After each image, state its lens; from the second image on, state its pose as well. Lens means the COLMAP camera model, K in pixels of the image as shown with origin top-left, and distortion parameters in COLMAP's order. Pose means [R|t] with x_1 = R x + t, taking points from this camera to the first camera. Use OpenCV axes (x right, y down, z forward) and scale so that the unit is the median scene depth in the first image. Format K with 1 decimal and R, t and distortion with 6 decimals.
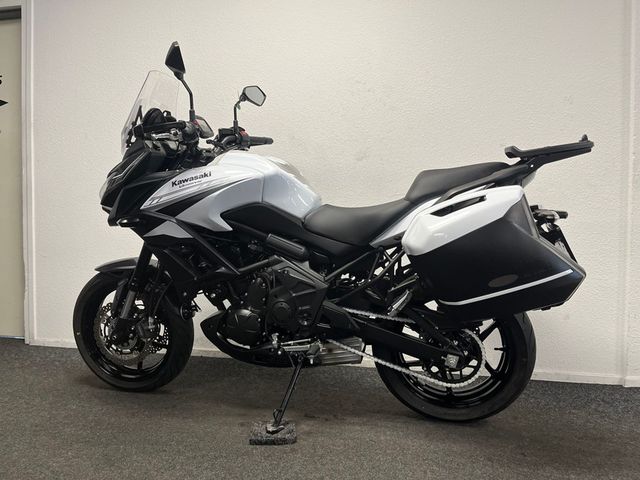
lens RADIAL K [[482.6, 0, 325.7], [0, 482.6, 240.3], [0, 0, 1]] dist [0.013930, -0.019554]
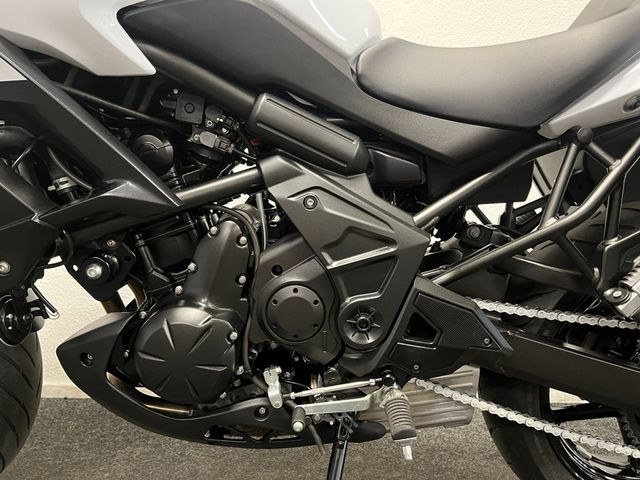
lens RADIAL K [[482.6, 0, 326.4], [0, 482.6, 230.3], [0, 0, 1]] dist [0.013930, -0.019554]
pose [[0.975344, -0.002892, 0.220669, -0.146606], [-0.000664, 0.999871, 0.016040, 0.078763], [-0.220687, -0.015791, 0.975217, 0.623968]]
